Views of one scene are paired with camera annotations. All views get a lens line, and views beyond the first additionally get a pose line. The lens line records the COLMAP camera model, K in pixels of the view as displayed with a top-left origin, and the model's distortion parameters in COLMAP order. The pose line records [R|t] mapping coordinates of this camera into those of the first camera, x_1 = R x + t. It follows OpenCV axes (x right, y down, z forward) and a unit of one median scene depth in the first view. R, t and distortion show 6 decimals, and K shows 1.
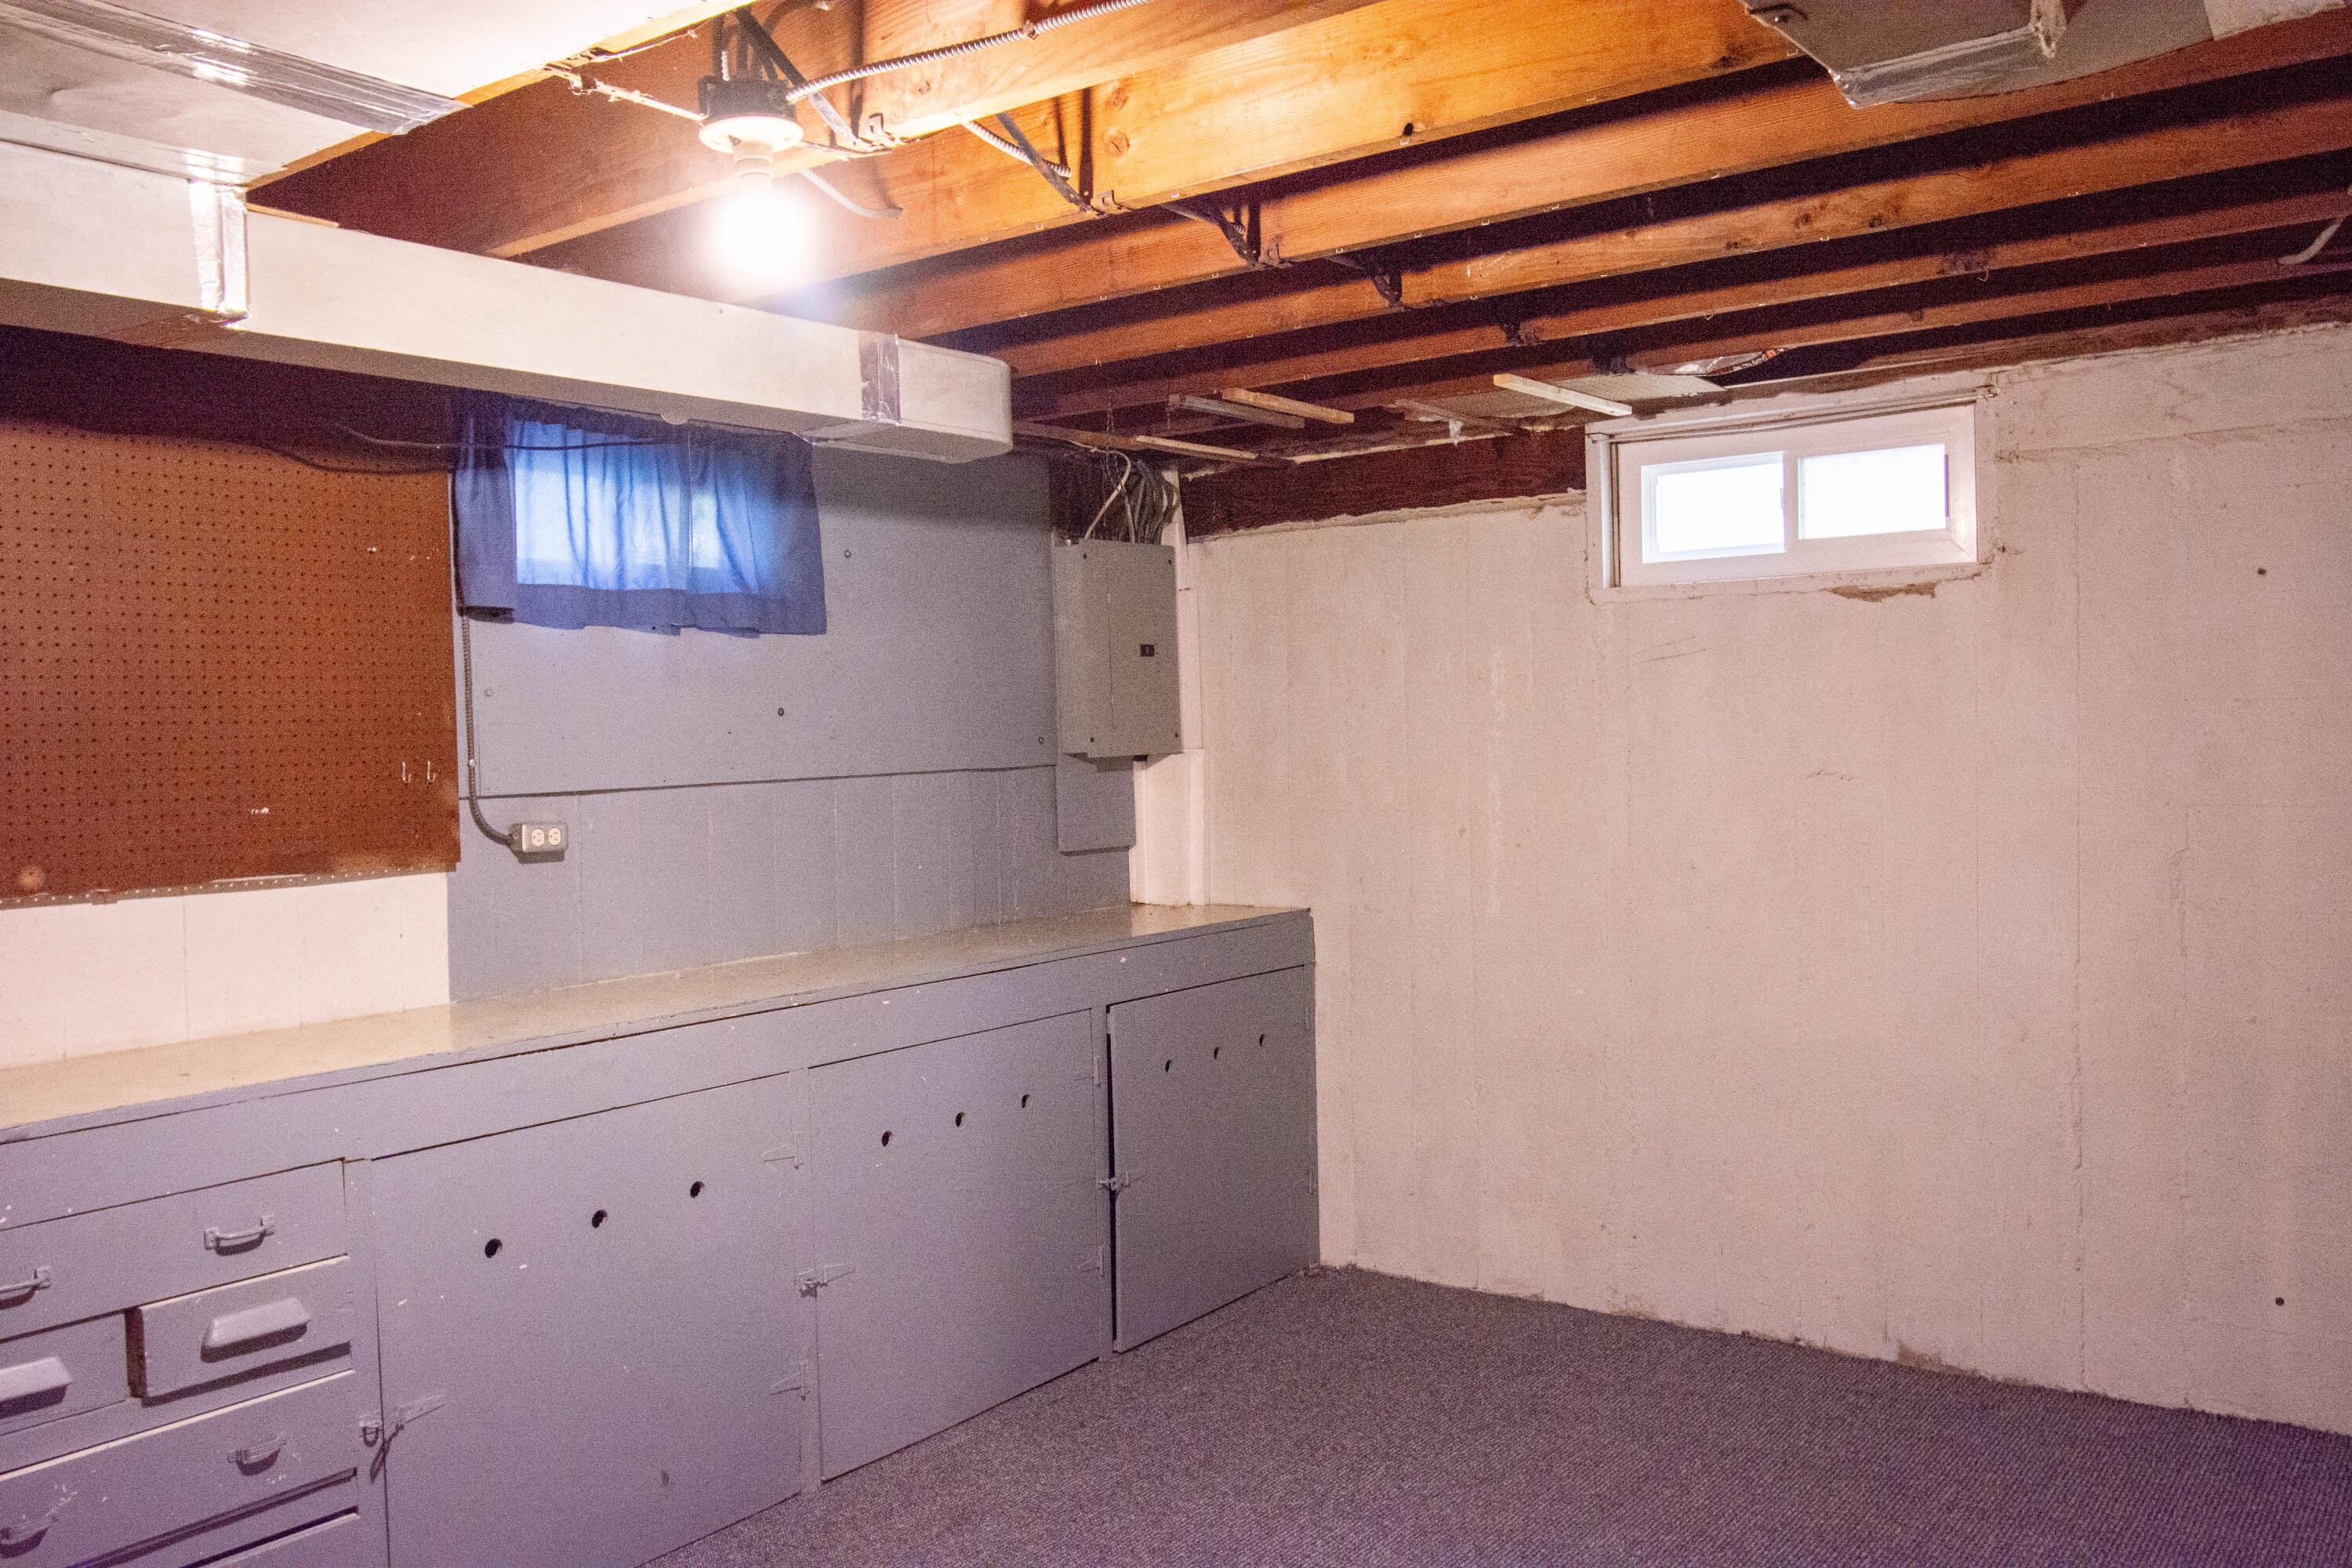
lens RADIAL K [[1922.9, 0, 1176.0], [0, 1922.9, 784.0], [0, 0, 1]] dist [0.001974, -0.031894]
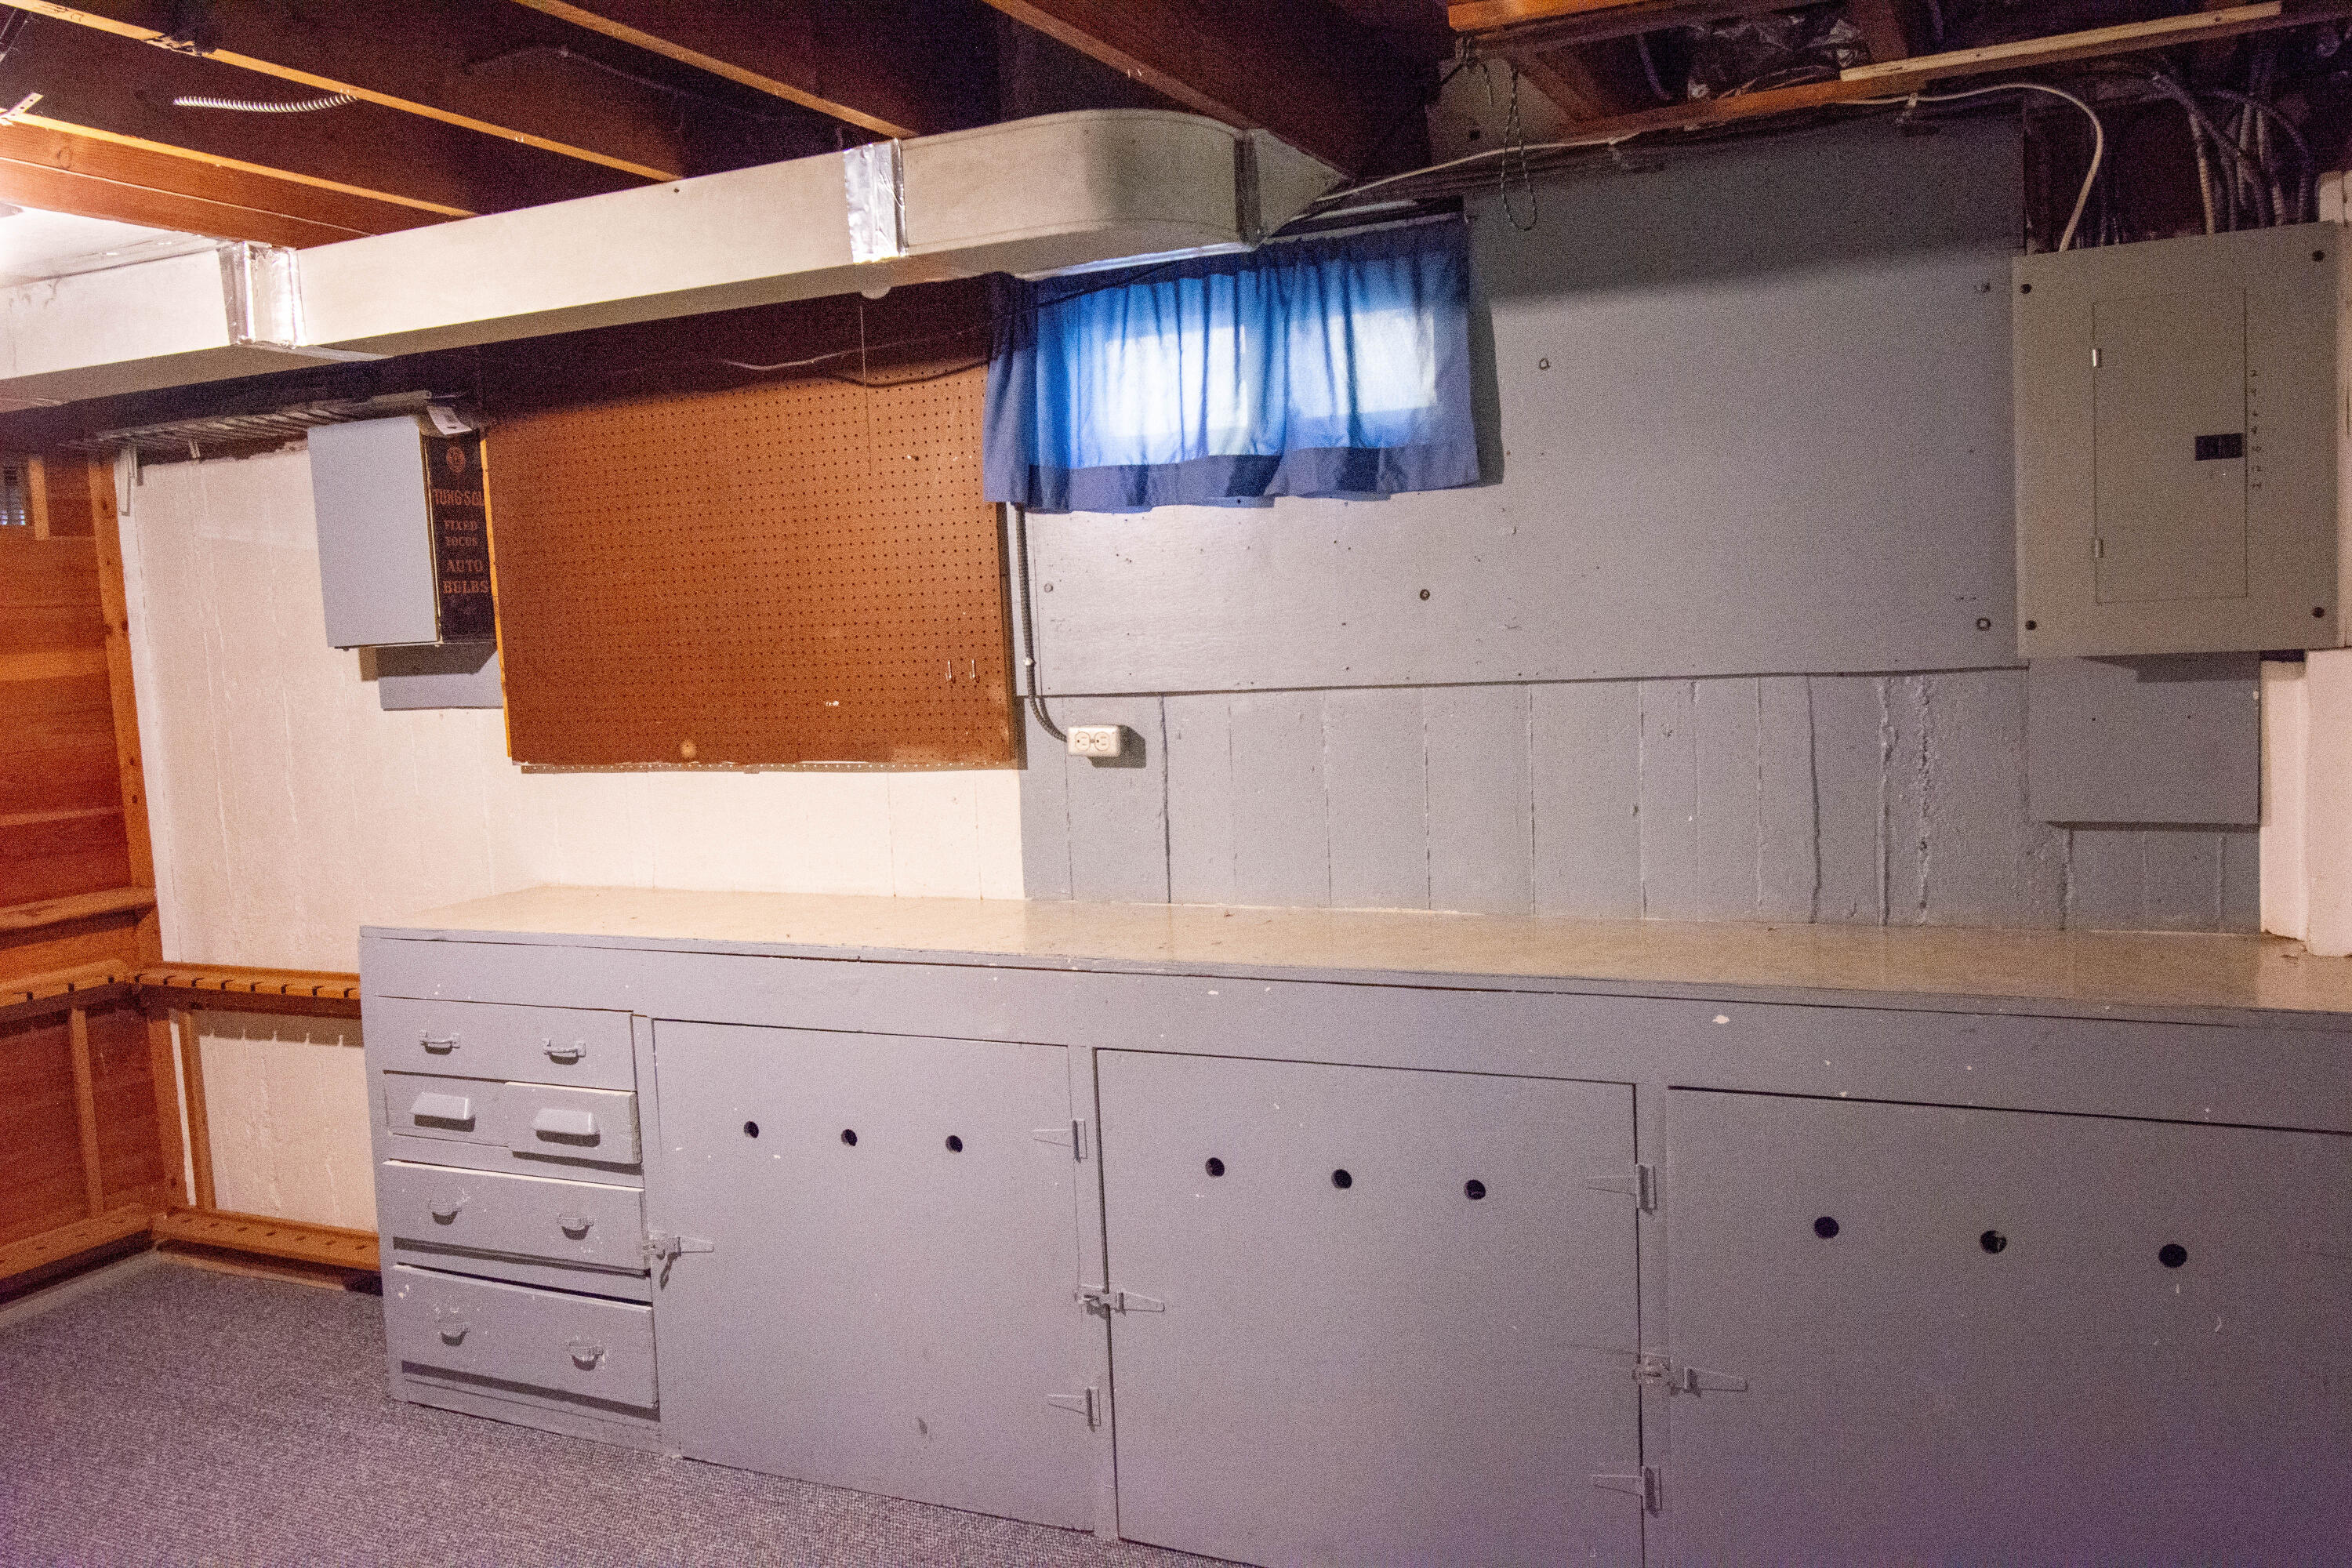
lens RADIAL K [[1876.0, 0, 1176.0], [0, 1876.0, 784.0], [0, 0, 1]] dist [-0.005777, -0.042835]
pose [[0.198449, 0.102453, -0.974742, 0.591312], [0.008003, 0.994319, 0.106140, -0.049775], [0.980078, -0.028864, 0.196502, 0.890164]]
